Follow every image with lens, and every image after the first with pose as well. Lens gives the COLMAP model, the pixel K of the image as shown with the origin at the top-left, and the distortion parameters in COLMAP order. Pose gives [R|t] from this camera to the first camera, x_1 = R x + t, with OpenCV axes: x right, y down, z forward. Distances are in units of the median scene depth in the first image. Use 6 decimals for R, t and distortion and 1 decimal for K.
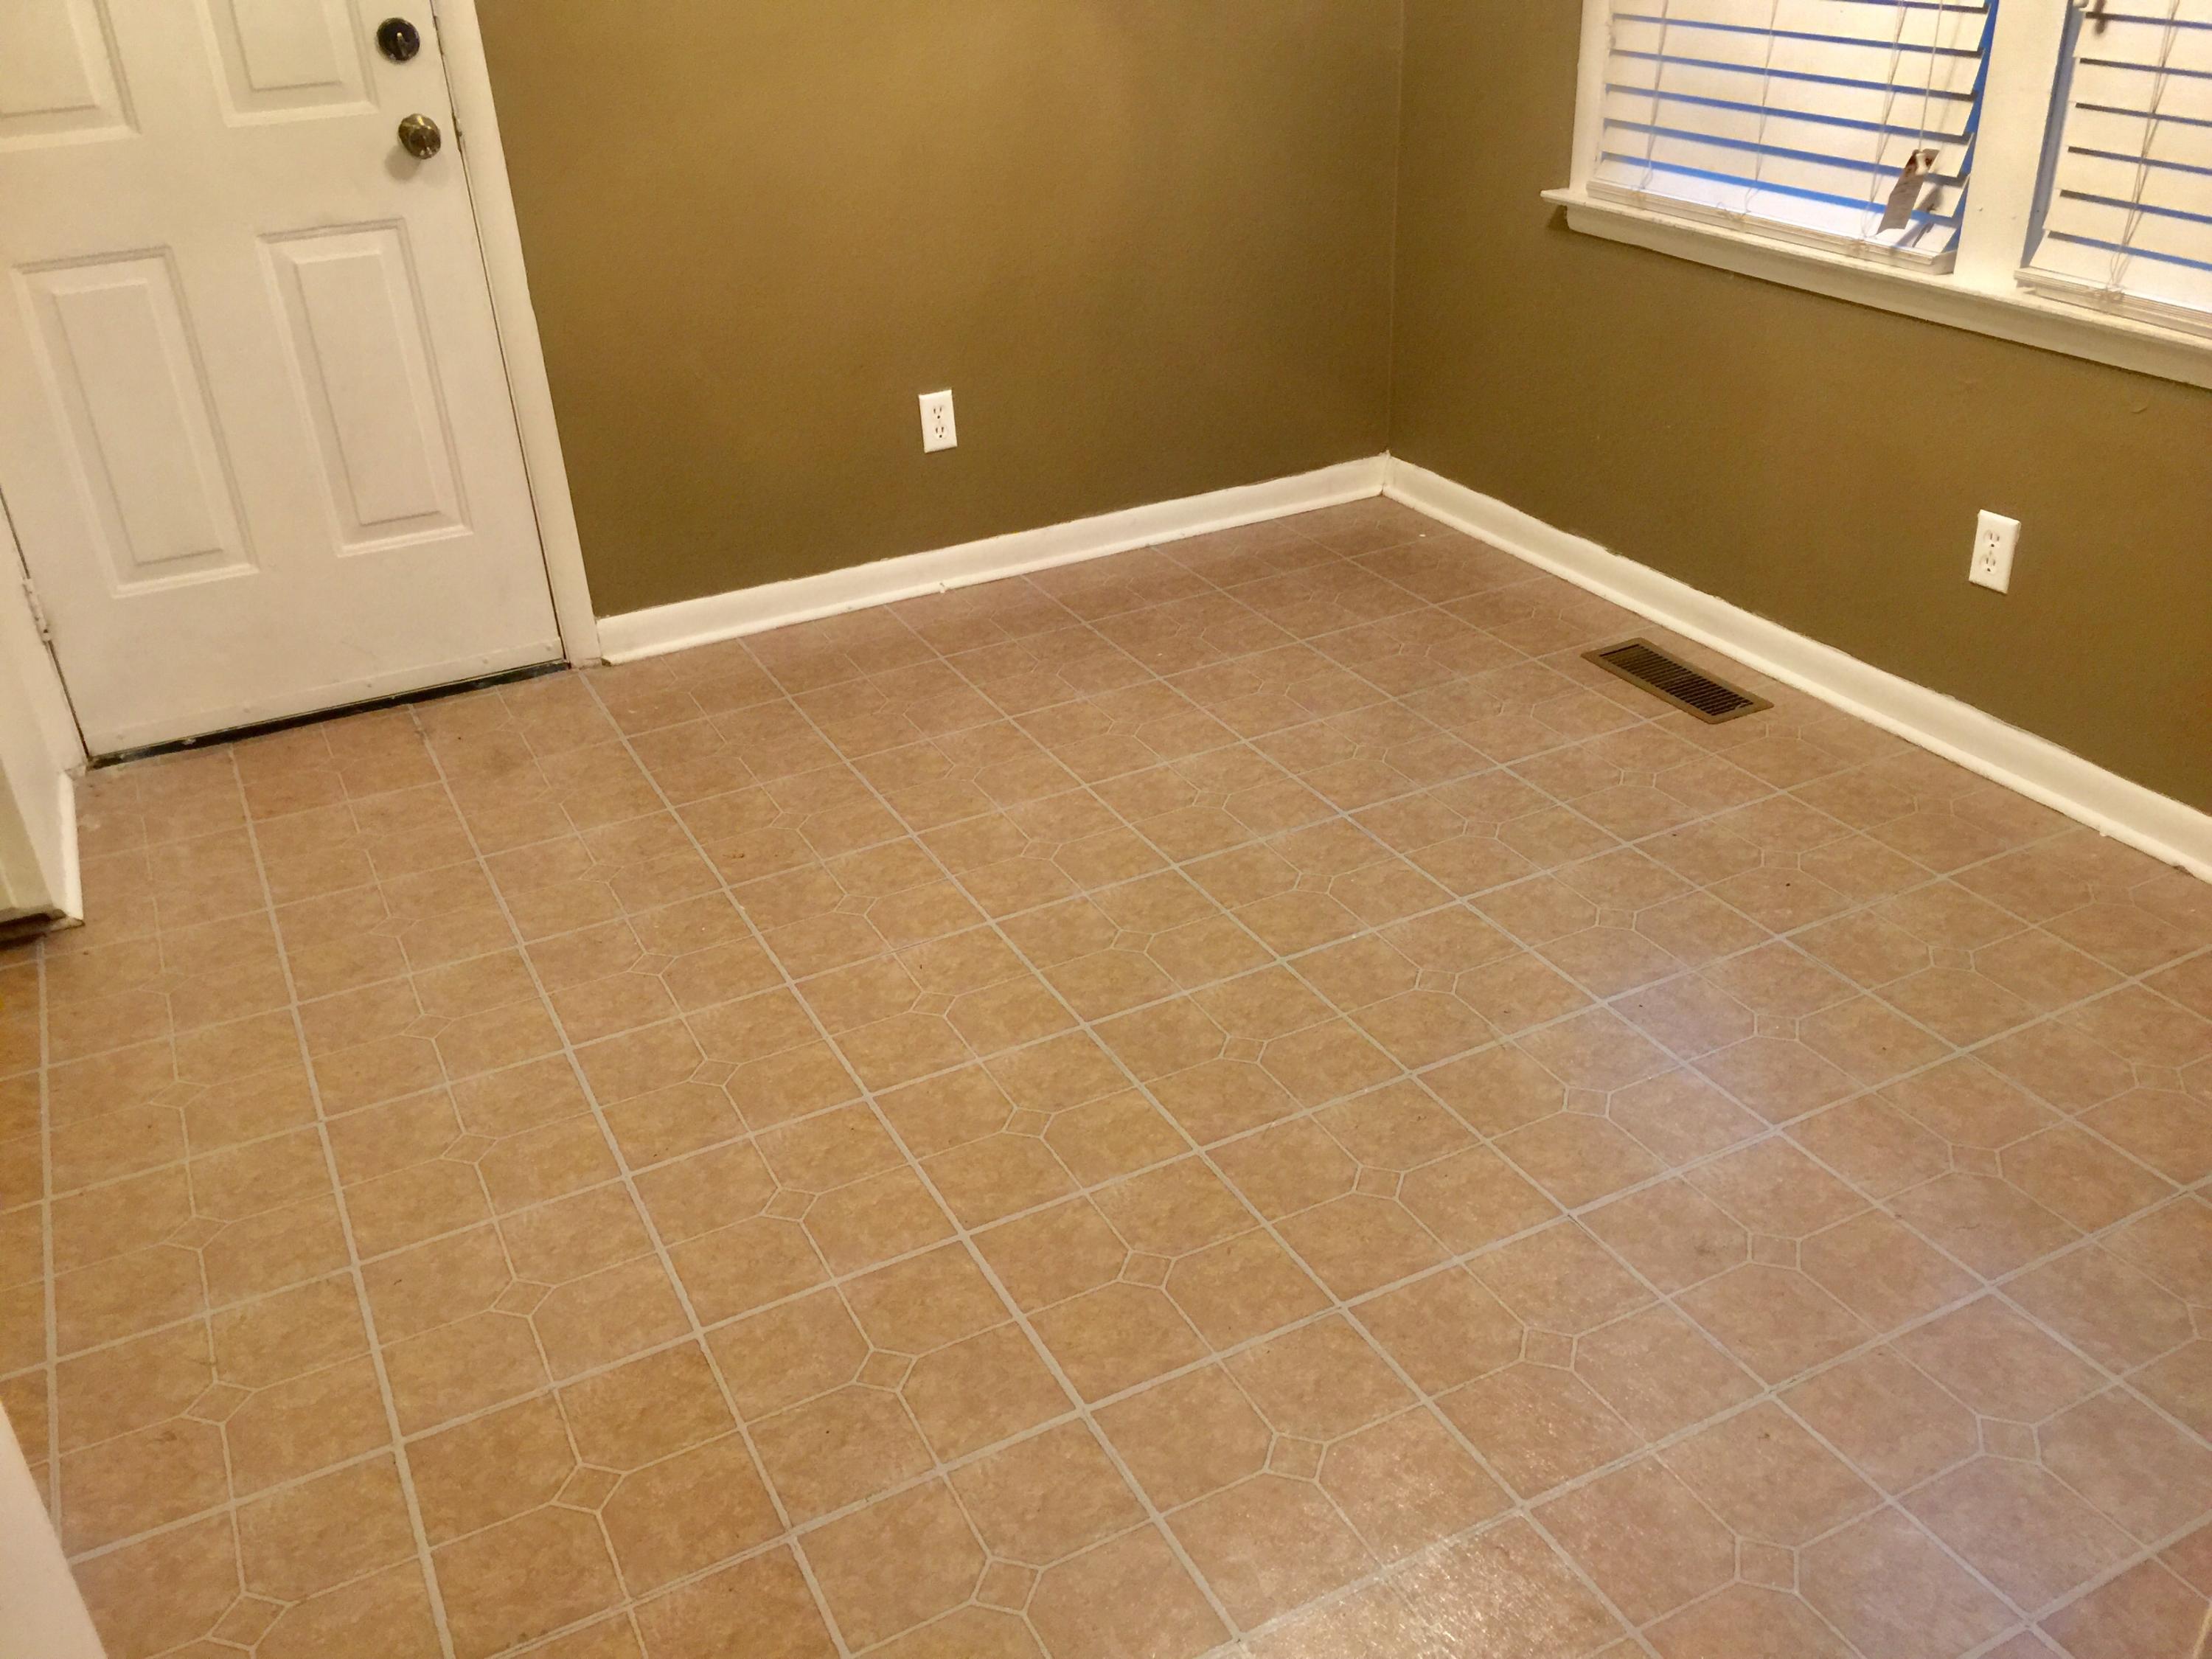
lens RADIAL K [[1889.5, 0, 1108.8], [0, 1889.5, 826.7], [0, 0, 1]] dist [0.076449, -0.087804]
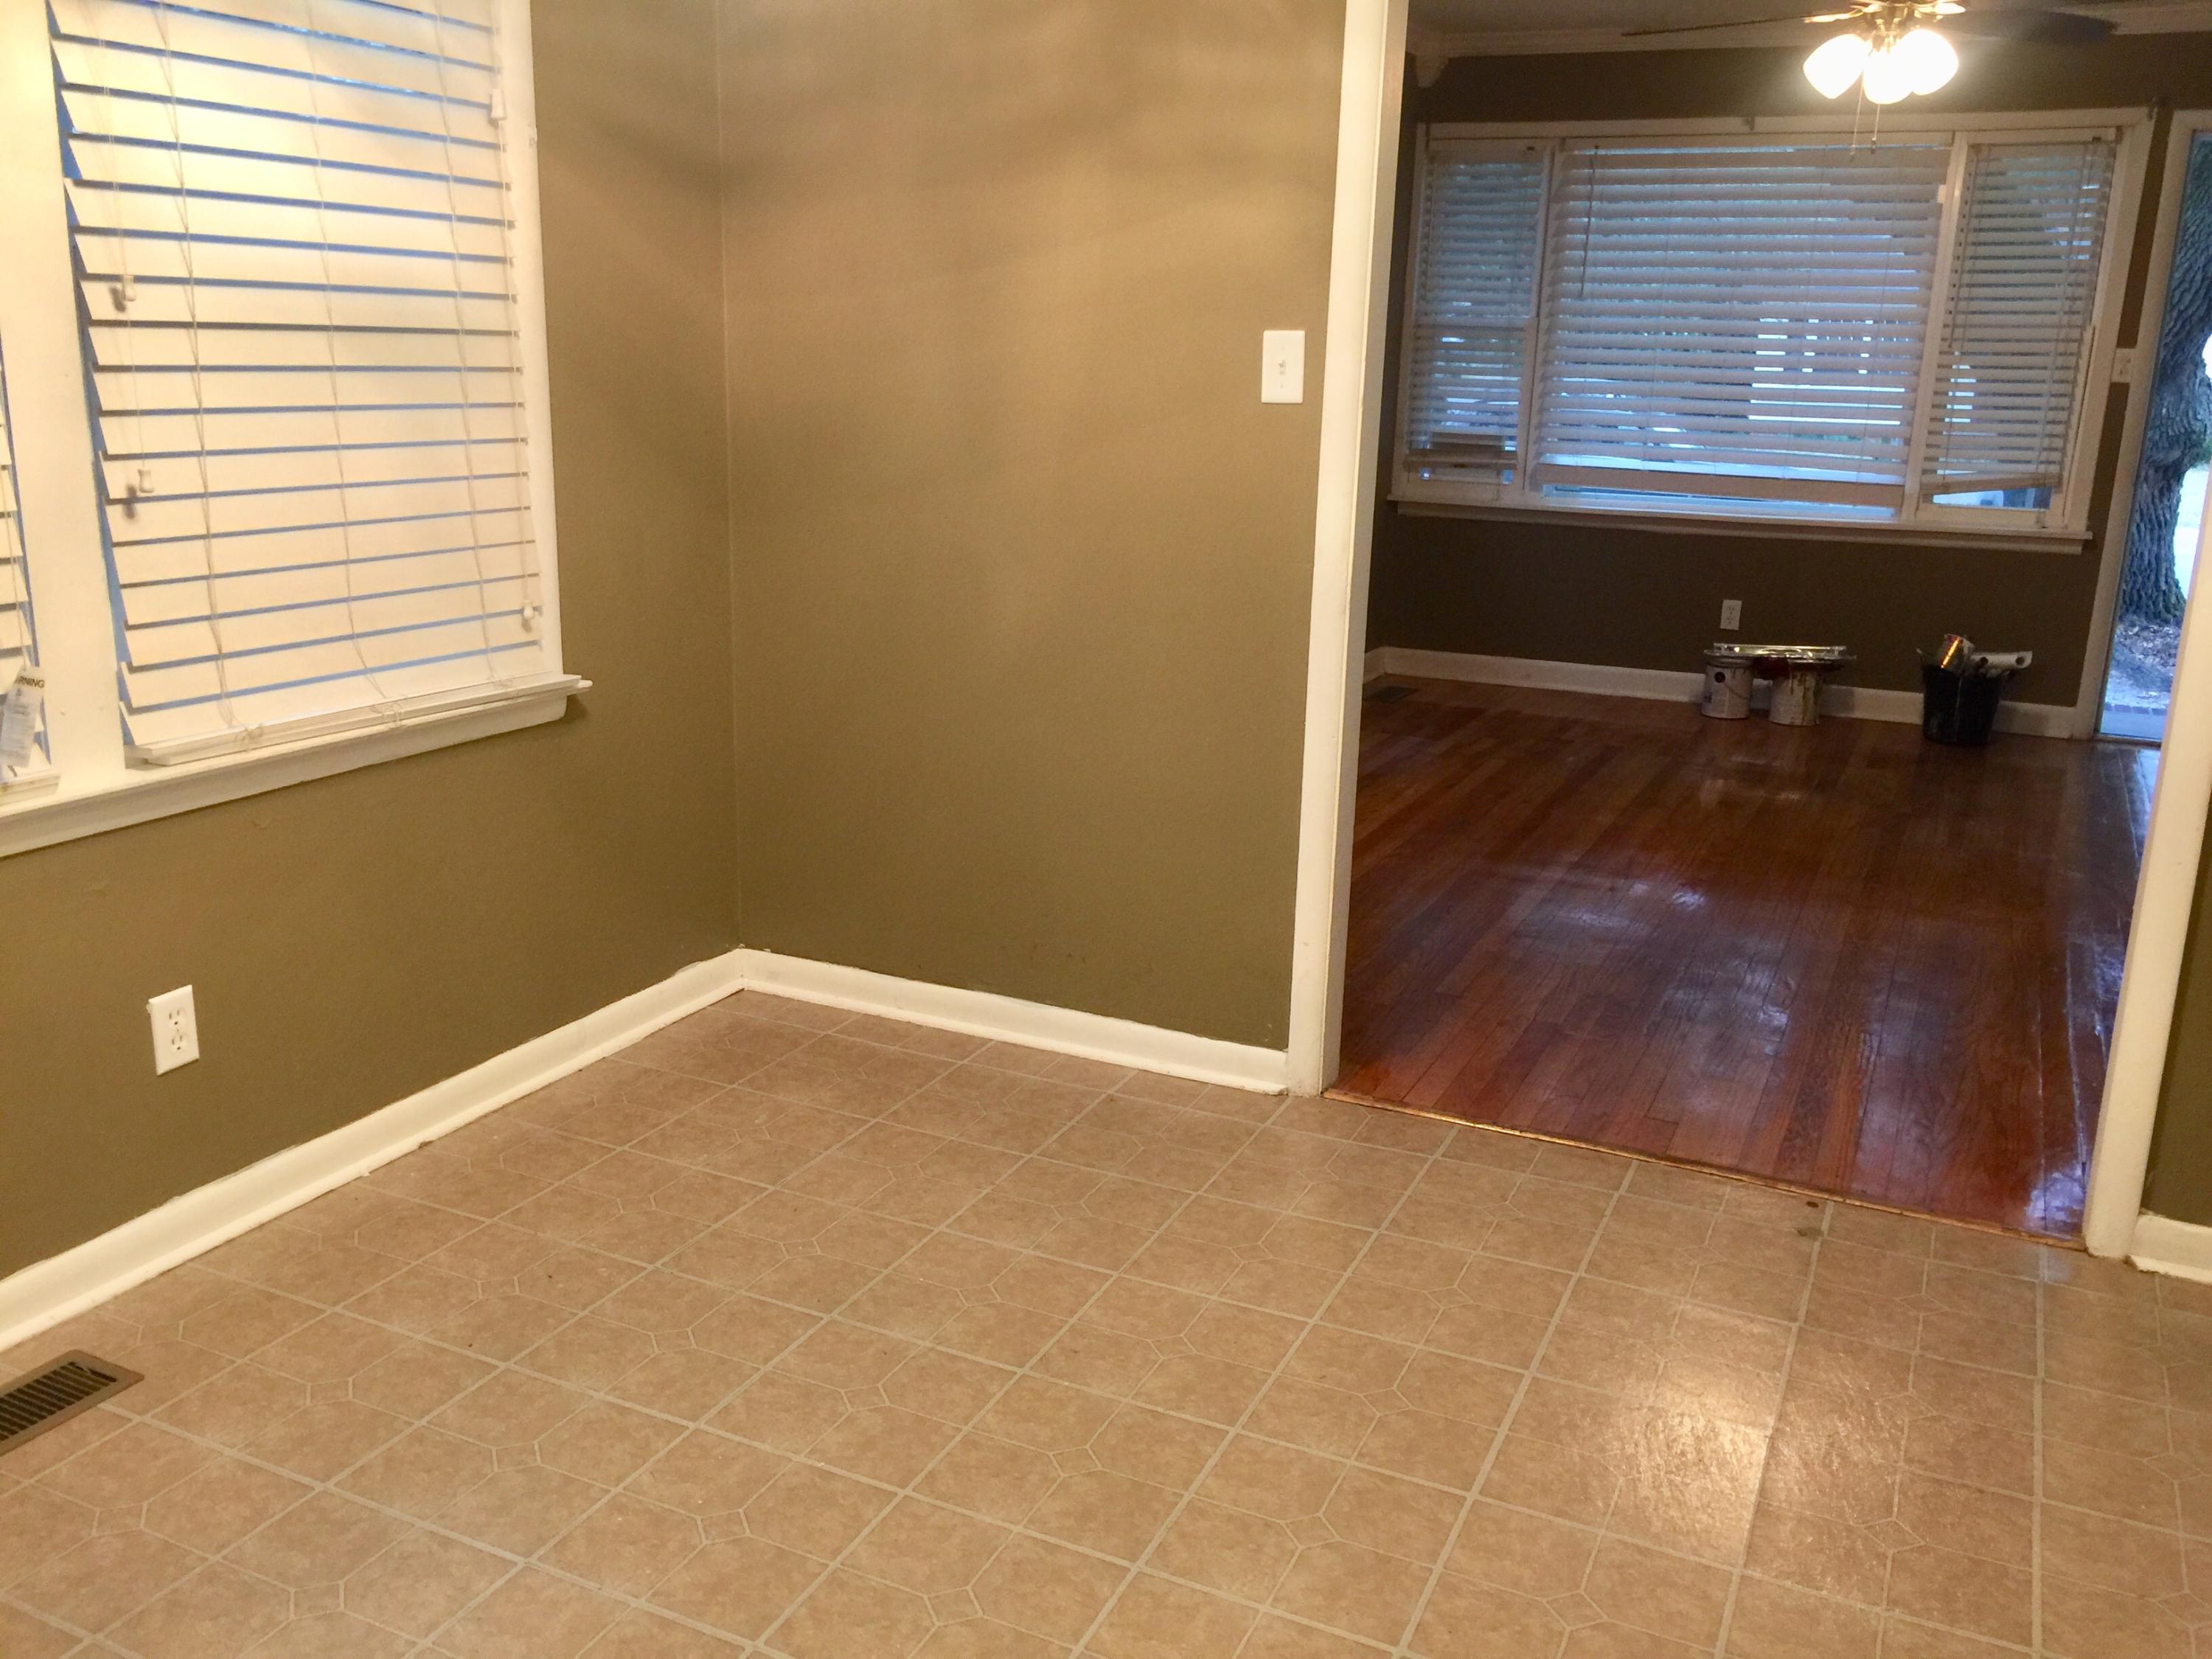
lens RADIAL K [[1889.5, 0, 1101.3], [0, 1889.5, 812.1], [0, 0, 1]] dist [0.076449, -0.087804]
pose [[-0.608172, -0.169995, 0.775389, -0.504517], [0.379700, 0.795509, 0.472222, -0.476219], [-0.697104, 0.581607, -0.419260, 0.963377]]
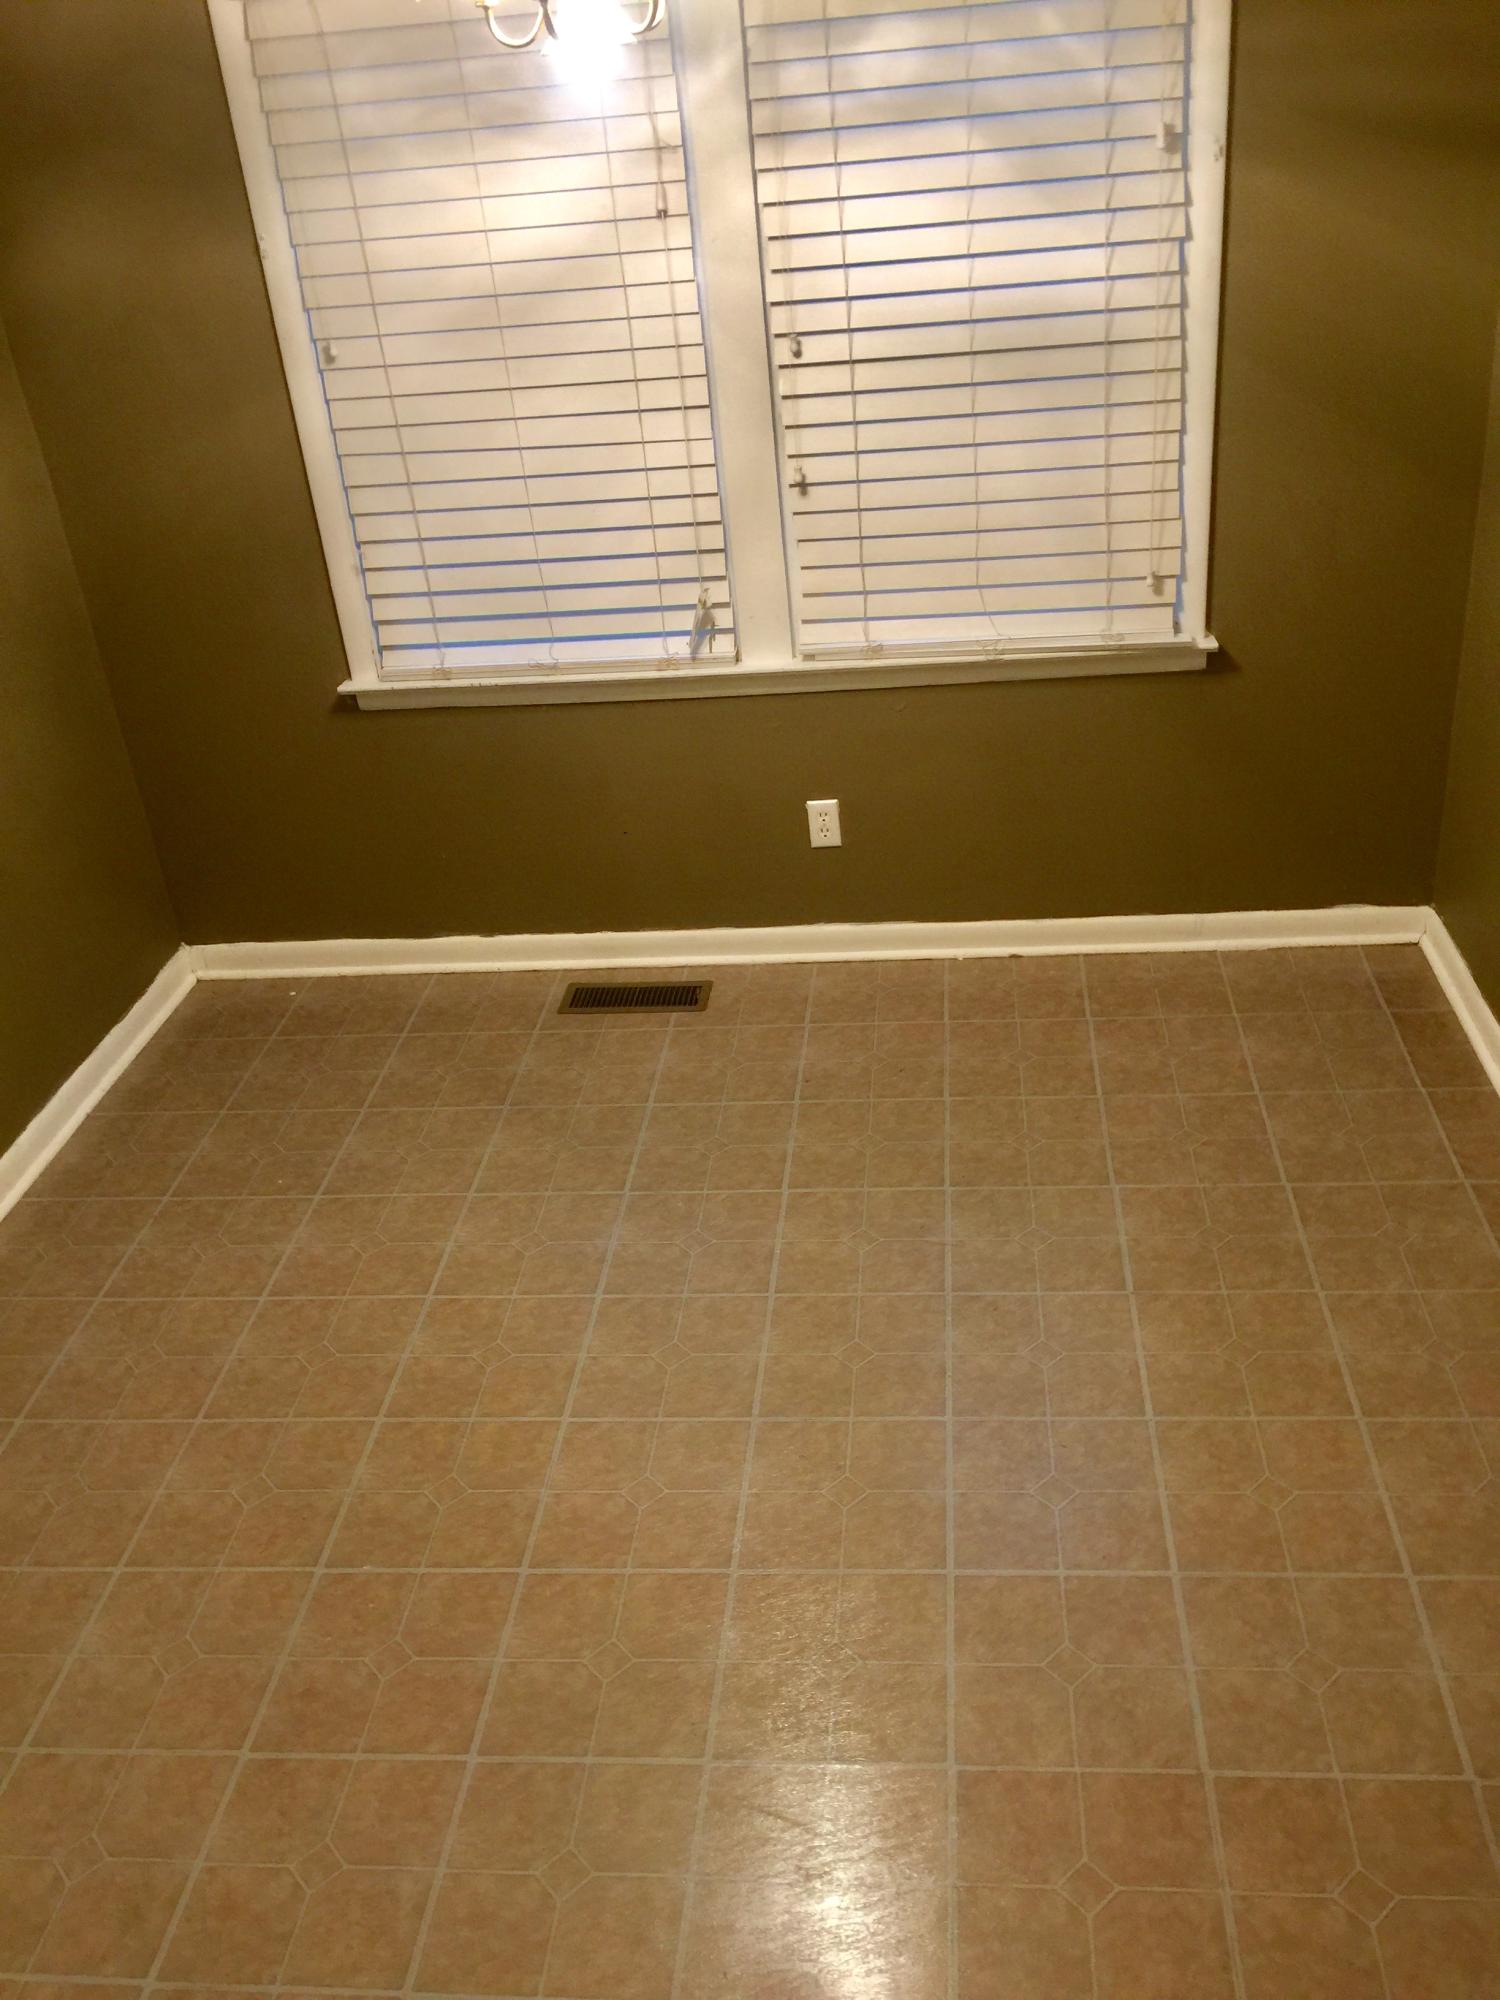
lens RADIAL K [[1708.4, 0, 765.5], [0, 1708.4, 1000.9], [0, 0, 1]] dist [0.076449, -0.087804]
pose [[0.537160, -0.412815, 0.735556, -0.571230], [0.456954, 0.875416, 0.157605, -0.240527], [-0.708979, 0.251456, 0.658876, 0.177387]]
